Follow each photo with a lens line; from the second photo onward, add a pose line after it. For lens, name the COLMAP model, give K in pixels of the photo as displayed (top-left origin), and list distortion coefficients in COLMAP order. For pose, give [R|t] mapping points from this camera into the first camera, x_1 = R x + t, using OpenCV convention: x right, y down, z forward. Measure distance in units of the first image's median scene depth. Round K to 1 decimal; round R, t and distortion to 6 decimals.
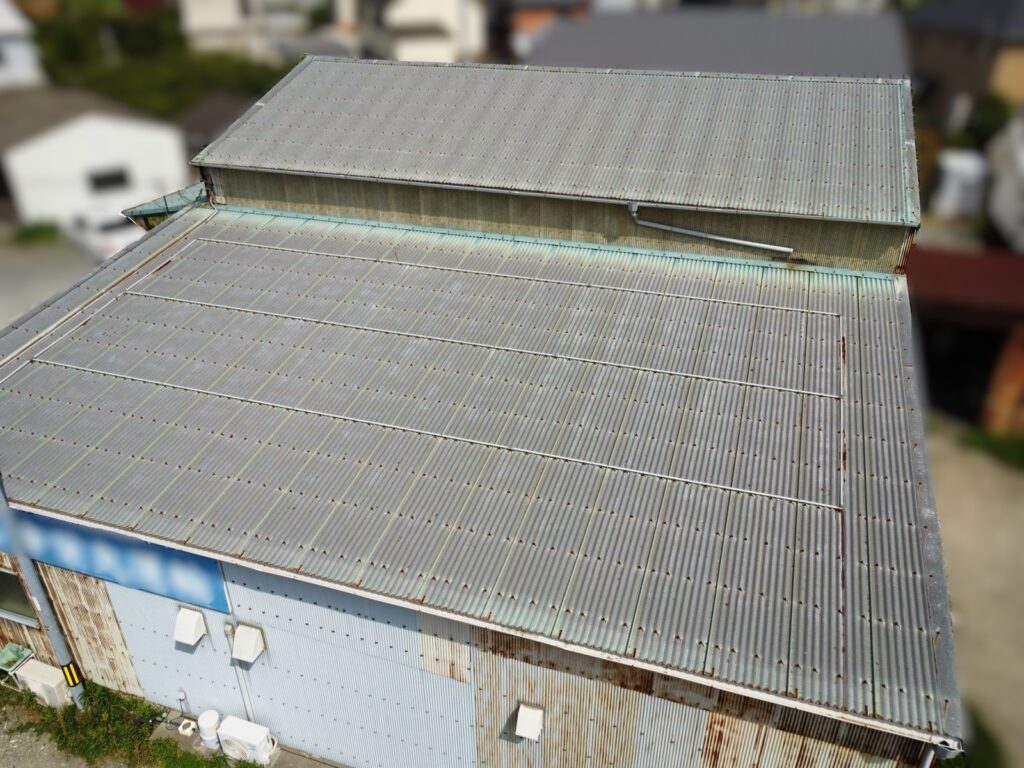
lens RADIAL K [[773.0, 0, 512.0], [0, 773.0, 384.0], [0, 0, 1]] dist [0.004276, 0.001072]
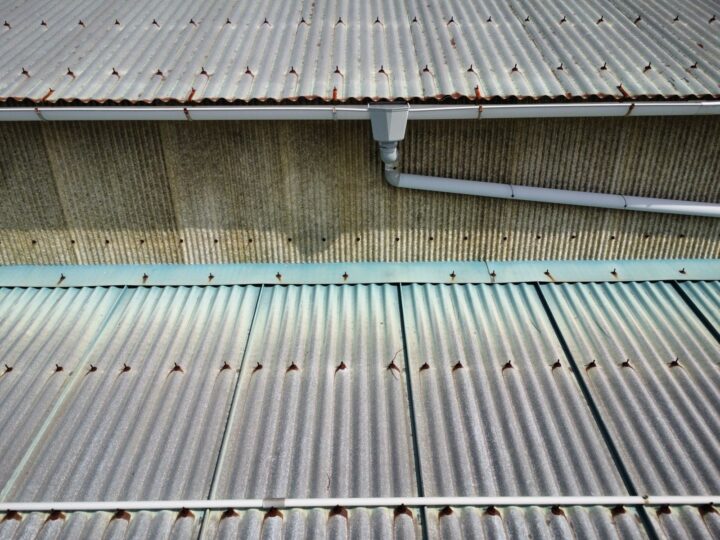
lens RADIAL K [[543.5, 0, 360.0], [0, 543.5, 270.0], [0, 0, 1]] dist [0.004276, 0.001072]
pose [[0.944573, -0.141774, 0.296110, 0.081980], [0.162505, 0.985612, -0.046481, -0.168043], [-0.285260, 0.092024, 0.954022, 0.806140]]
